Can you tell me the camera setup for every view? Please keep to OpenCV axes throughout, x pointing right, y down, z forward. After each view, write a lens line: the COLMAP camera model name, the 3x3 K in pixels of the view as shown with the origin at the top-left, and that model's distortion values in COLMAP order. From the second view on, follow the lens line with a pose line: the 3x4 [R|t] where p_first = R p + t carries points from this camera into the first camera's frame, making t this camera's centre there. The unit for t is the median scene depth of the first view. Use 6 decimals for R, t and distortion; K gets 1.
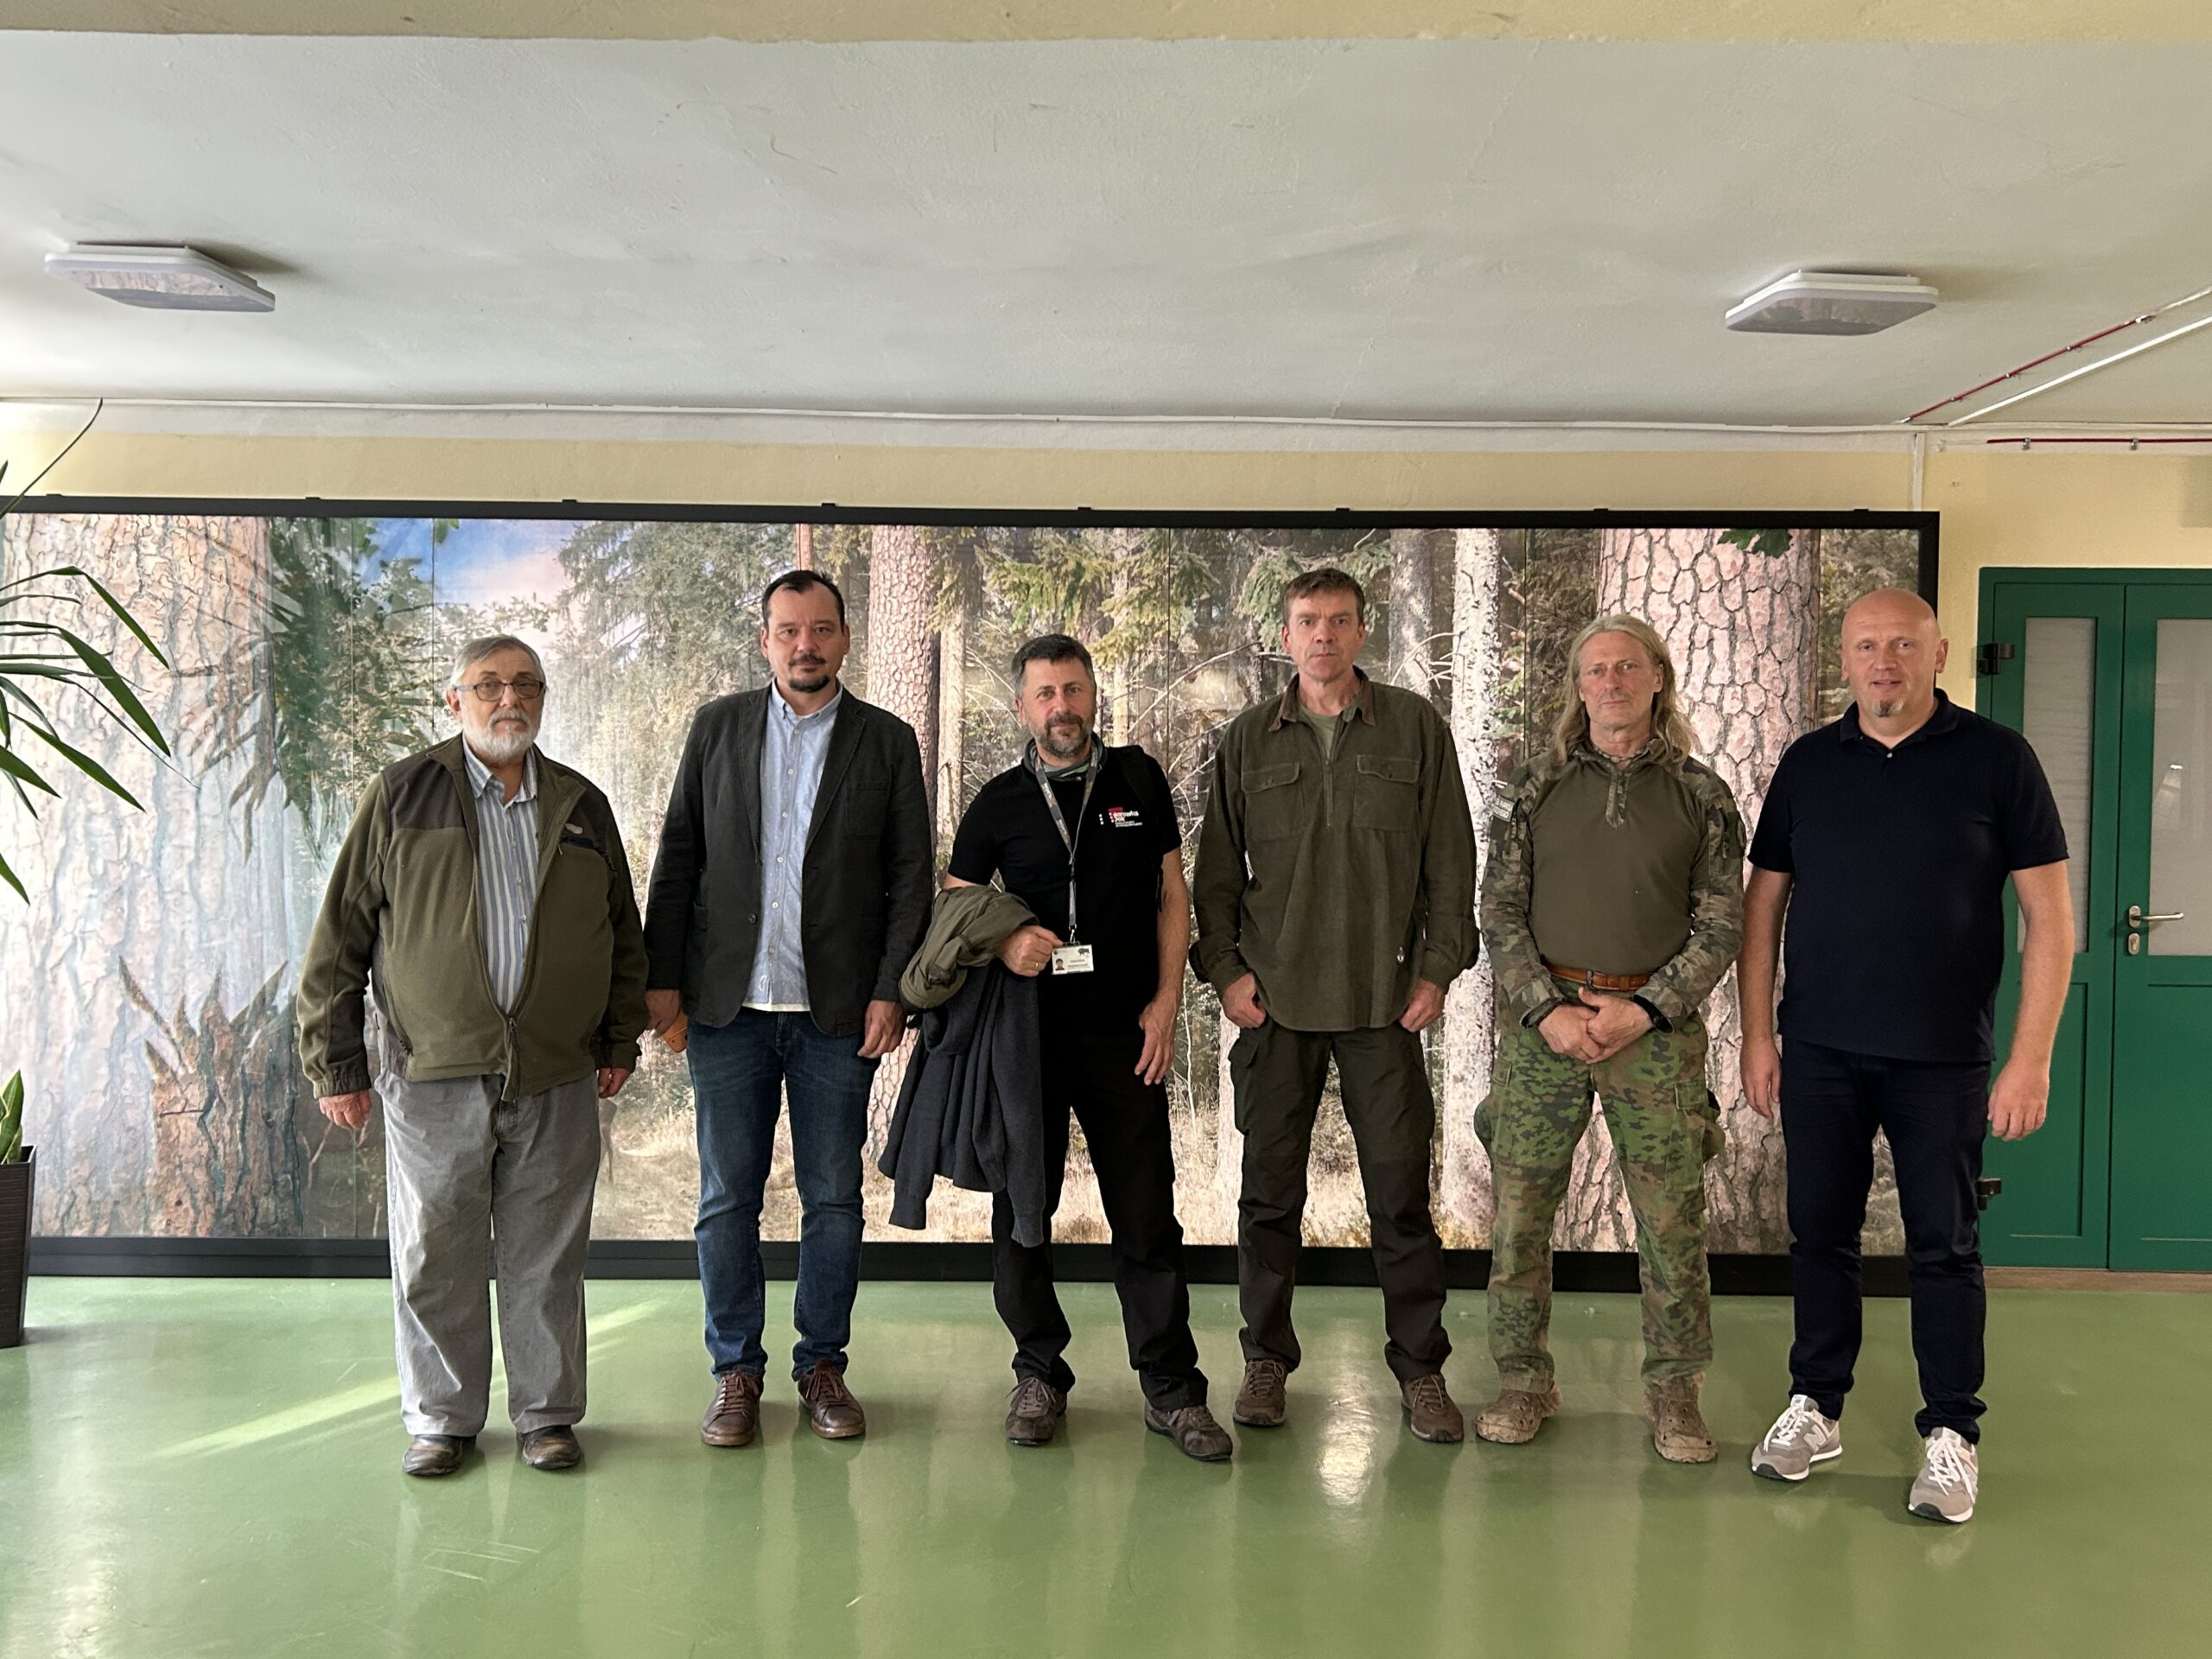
lens RADIAL K [[1861.2, 0, 1106.0], [0, 1861.2, 829.5], [0, 0, 1]] dist [0.081126, -0.138977]
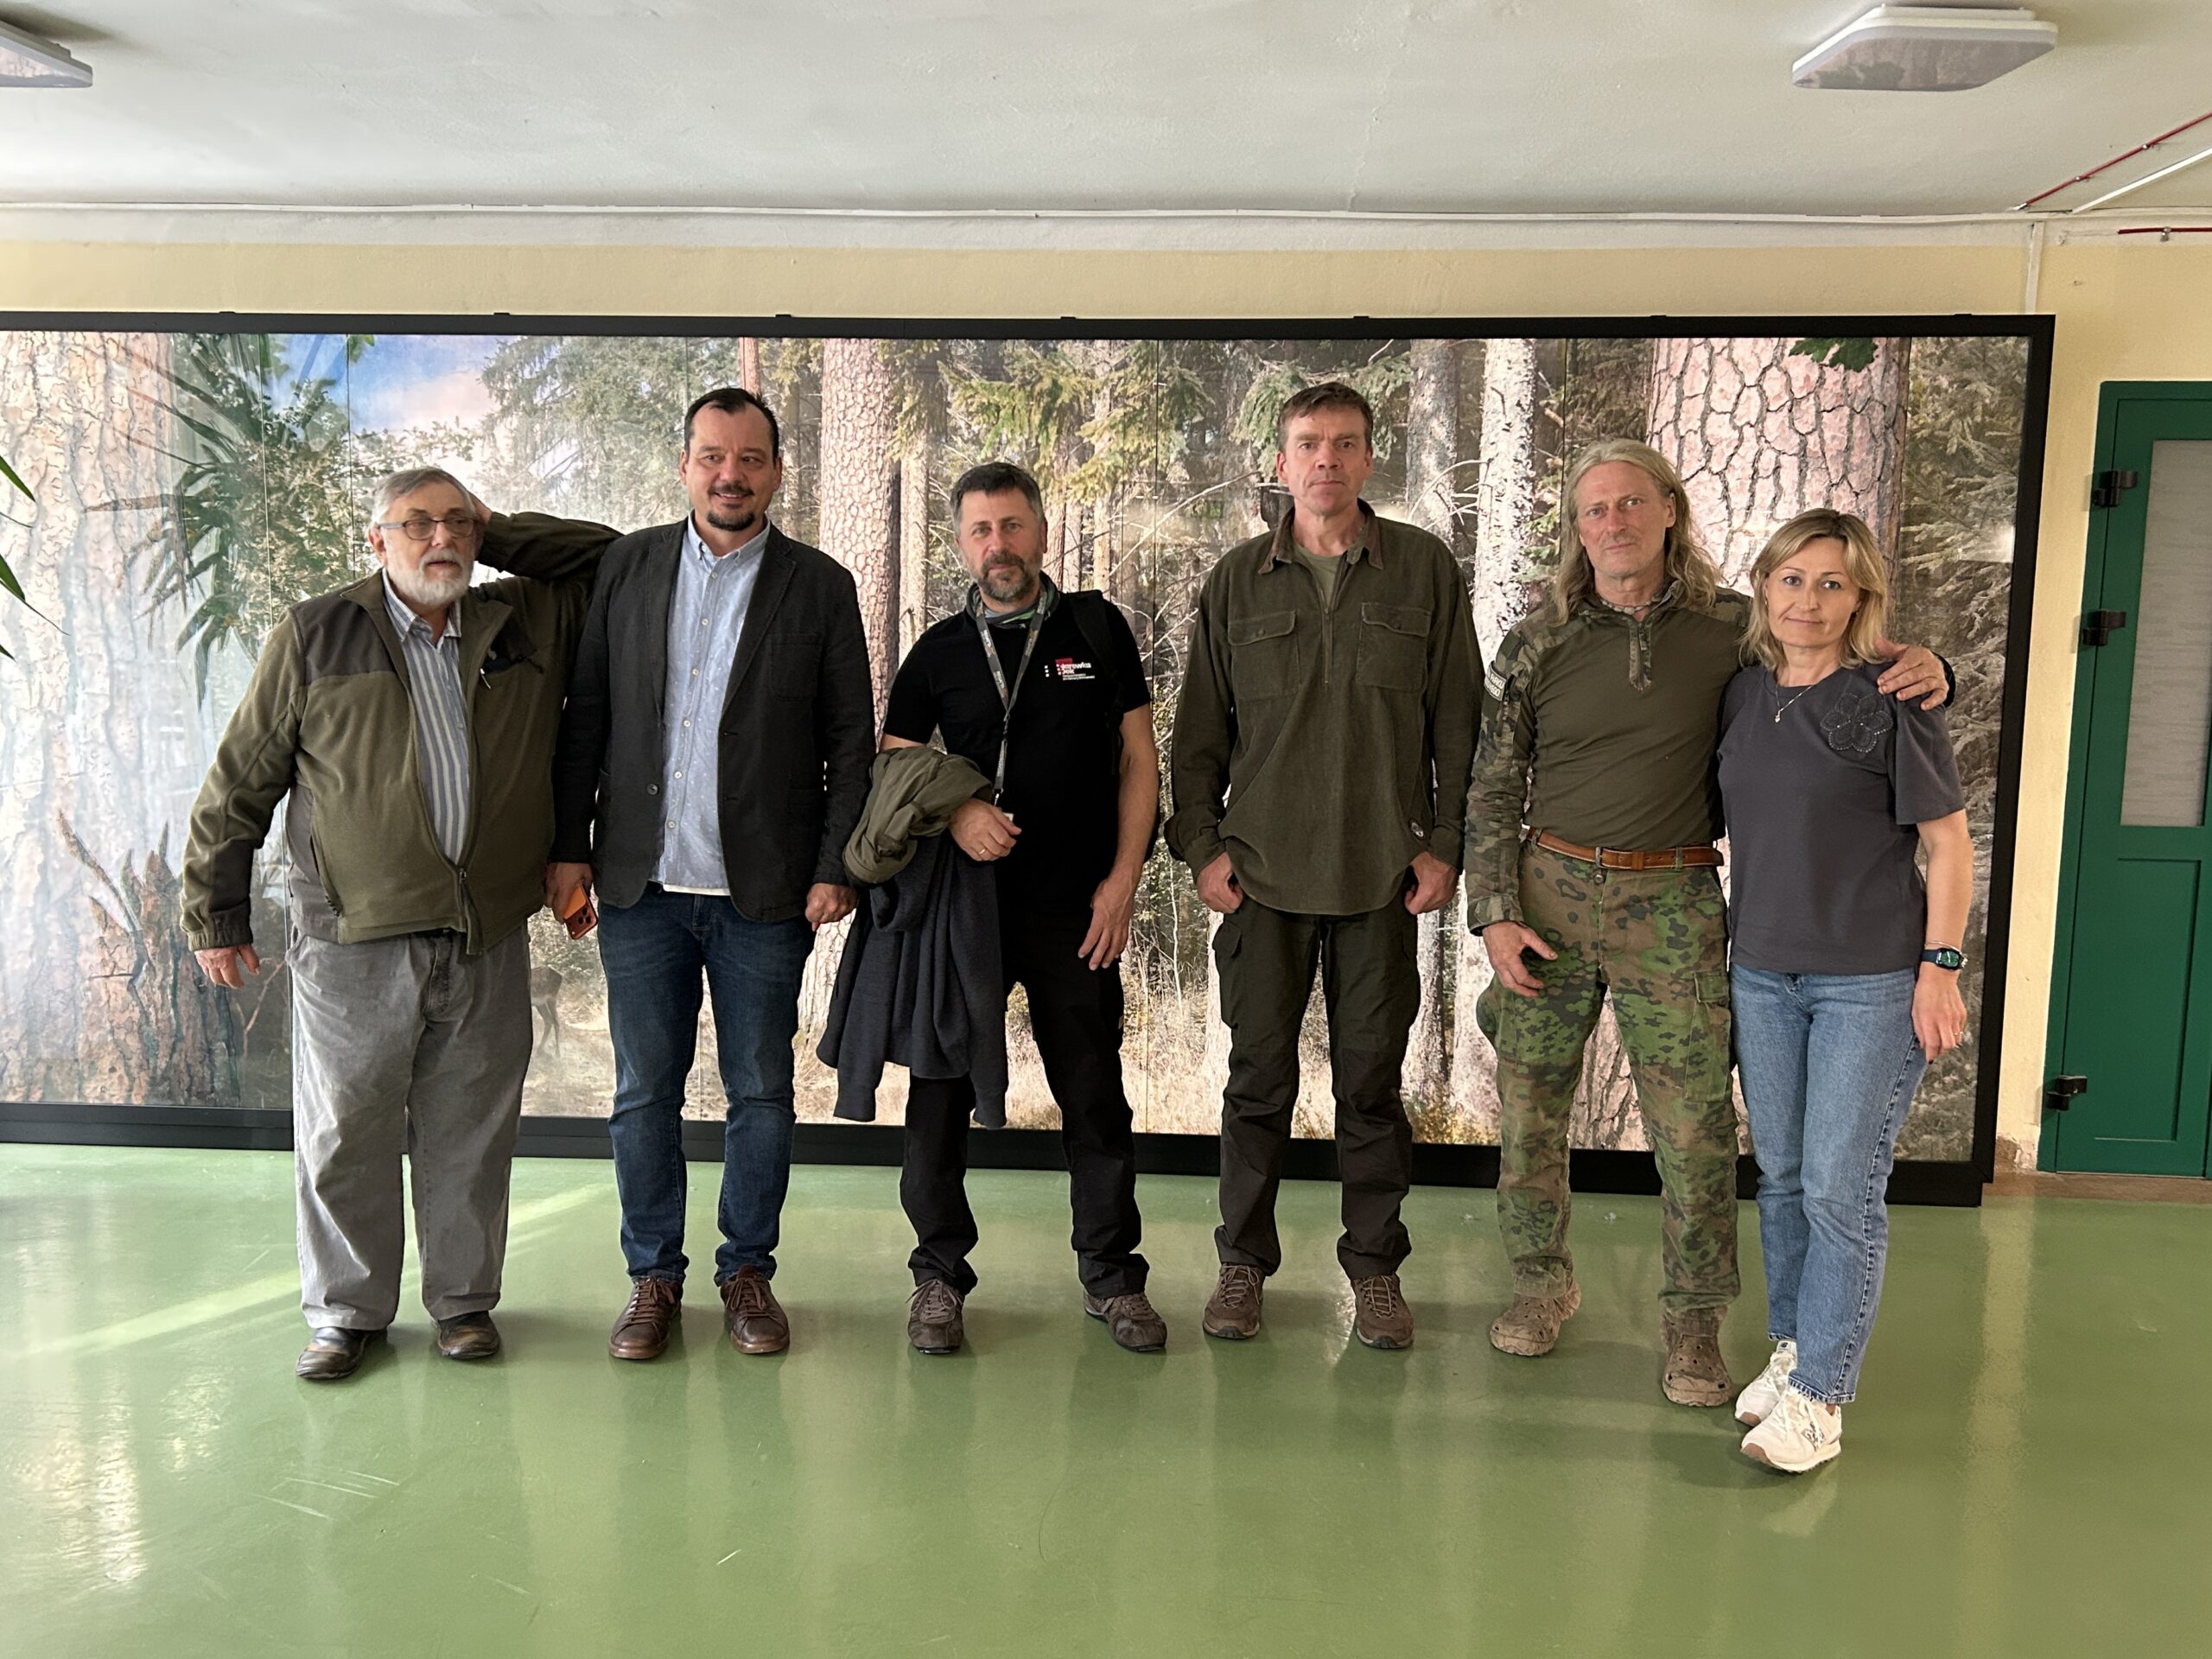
lens RADIAL K [[1825.1, 0, 1106.0], [0, 1825.1, 829.5], [0, 0, 1]] dist [0.032297, -0.017865]
pose [[0.998157, 0.010294, -0.059809, 0.063744], [-0.004635, 0.995561, 0.093999, -0.012419], [0.060511, -0.093549, 0.993774, 0.117536]]
